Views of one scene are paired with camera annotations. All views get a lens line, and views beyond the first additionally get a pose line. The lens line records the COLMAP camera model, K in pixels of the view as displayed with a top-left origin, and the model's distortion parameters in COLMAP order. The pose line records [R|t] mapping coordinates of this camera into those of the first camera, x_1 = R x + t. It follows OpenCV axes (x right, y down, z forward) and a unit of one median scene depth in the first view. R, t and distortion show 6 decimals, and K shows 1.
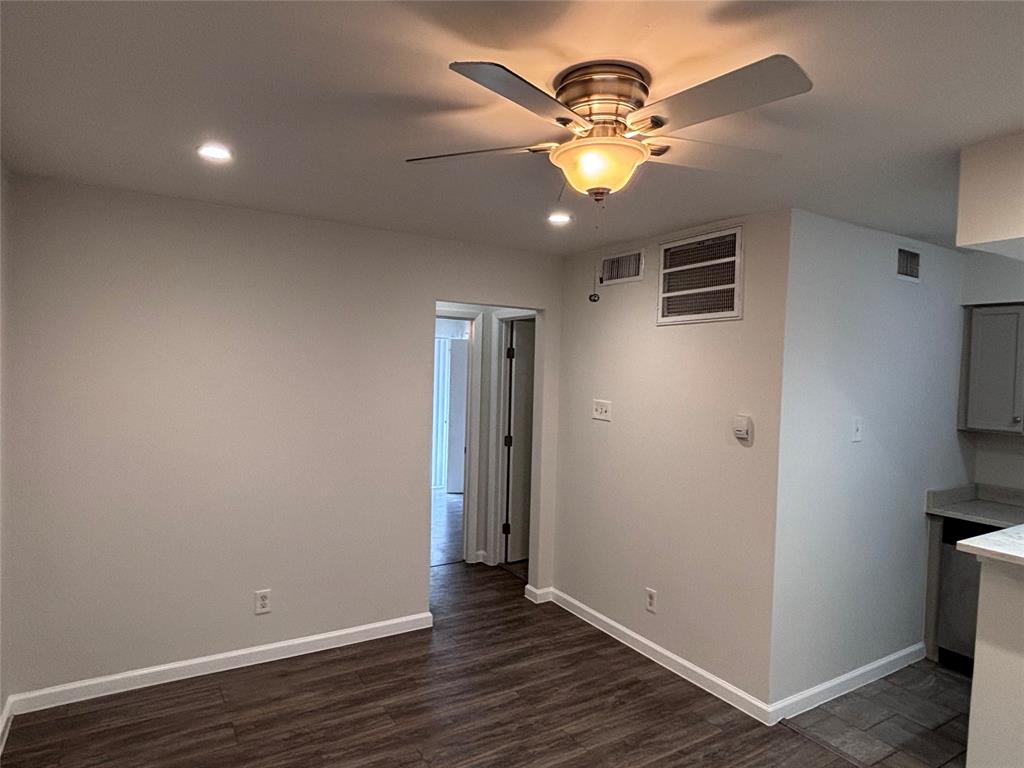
lens RADIAL K [[622.7, 0, 515.1], [0, 622.7, 384.2], [0, 0, 1]] dist [0.017648, -0.014457]
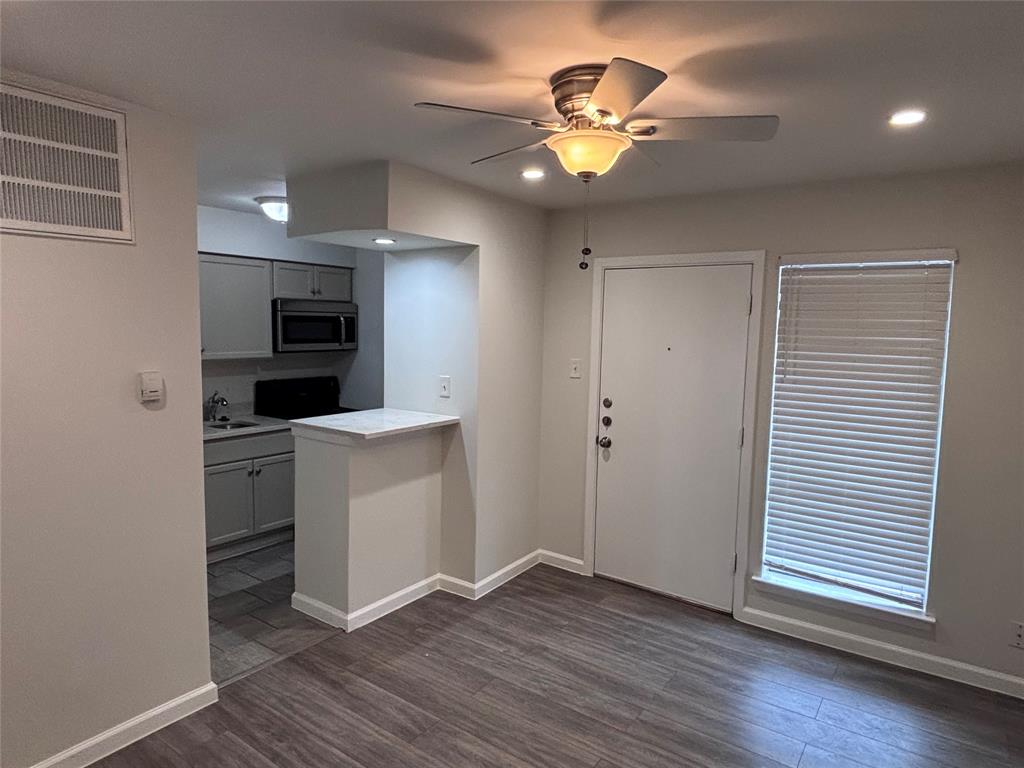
lens RADIAL K [[622.7, 0, 508.5], [0, 622.7, 382.9], [0, 0, 1]] dist [0.017648, -0.014457]
pose [[-0.371460, -0.123441, 0.920206, -0.512937], [-0.005270, 0.991387, 0.130862, -0.039500], [-0.928434, 0.043761, -0.368911, 0.862481]]
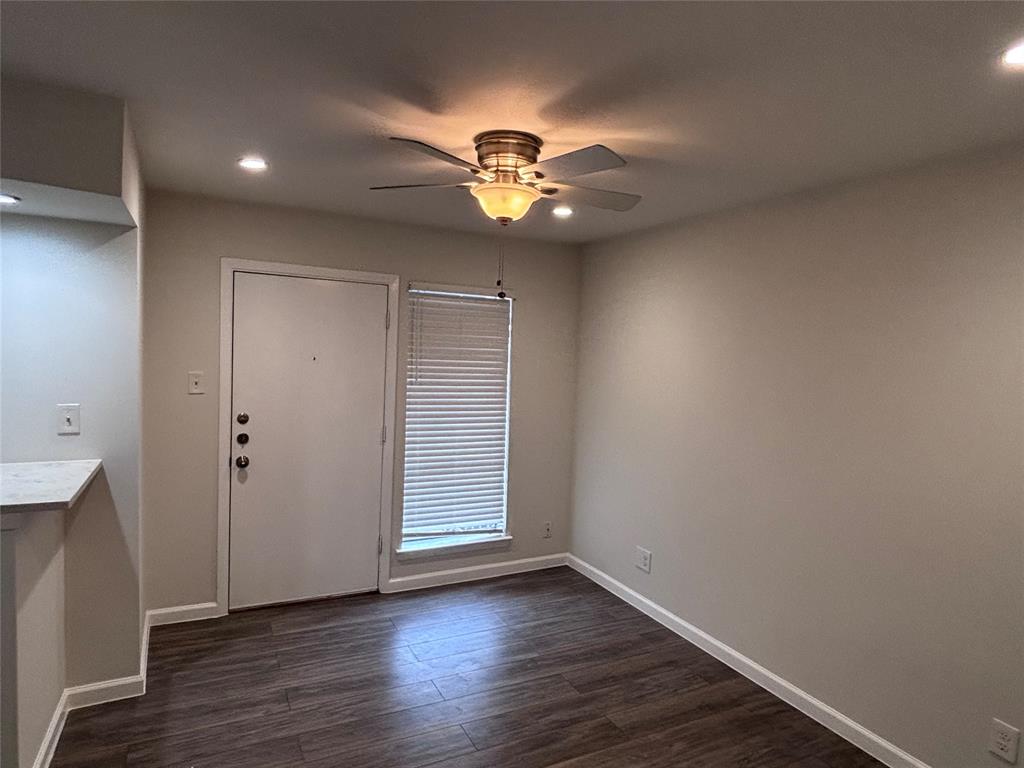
lens RADIAL K [[622.7, 0, 514.8], [0, 622.7, 380.9], [0, 0, 1]] dist [0.017648, -0.014457]
pose [[-0.992705, -0.072828, 0.096093, -0.033324], [-0.064379, 0.994014, 0.088270, -0.040343], [-0.101946, 0.081440, -0.991451, 1.311132]]
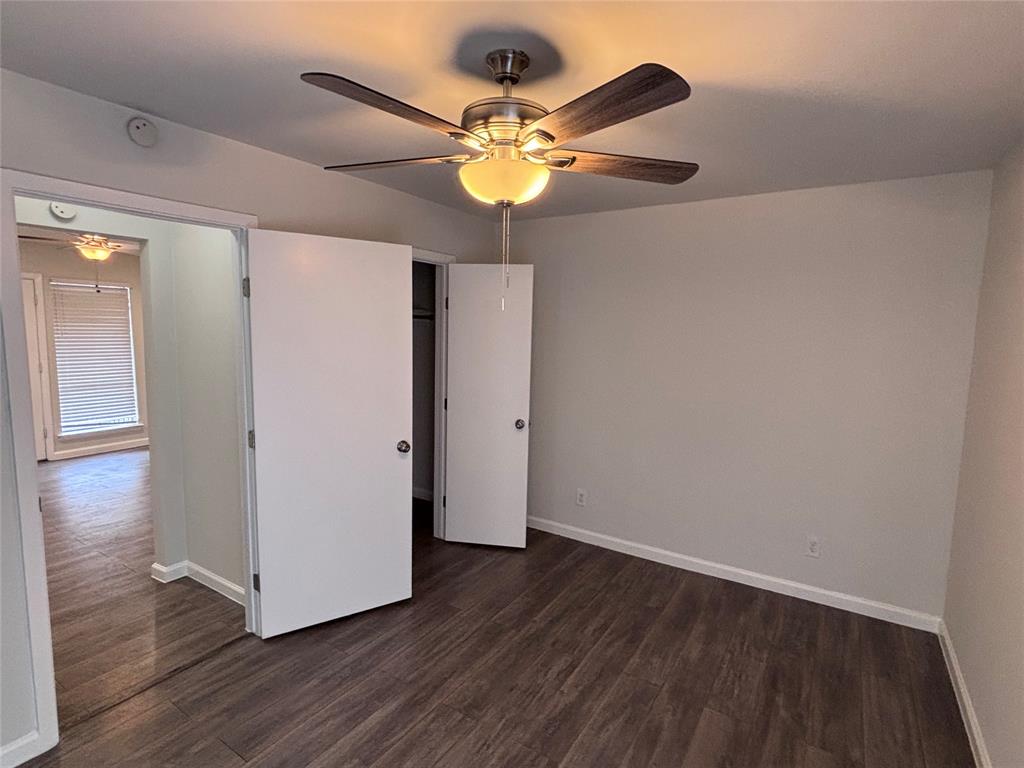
lens RADIAL K [[516.3, 0, 516.0], [0, 516.3, 381.7], [0, 0, 1]] dist [-0.000491, -0.004582]
pose [[-0.908627, 0.003645, -0.417592, -0.417943], [-0.047085, 0.992692, 0.111115, -0.029891], [0.414945, 0.120624, -0.901815, 2.417406]]
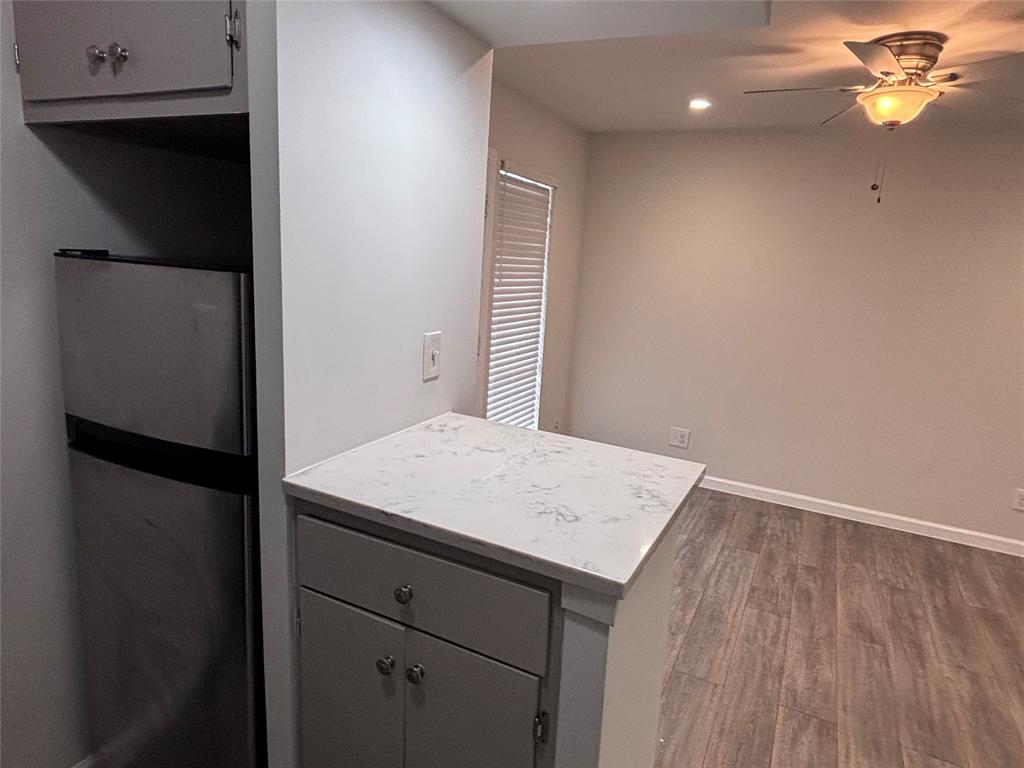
lens RADIAL K [[622.7, 0, 515.5], [0, 622.7, 378.9], [0, 0, 1]] dist [0.017648, -0.014457]
pose [[-0.856335, 0.020775, -0.516002, 0.866874], [-0.100070, 0.973576, 0.205270, 0.027047], [0.506632, 0.227416, -0.831629, 1.022040]]
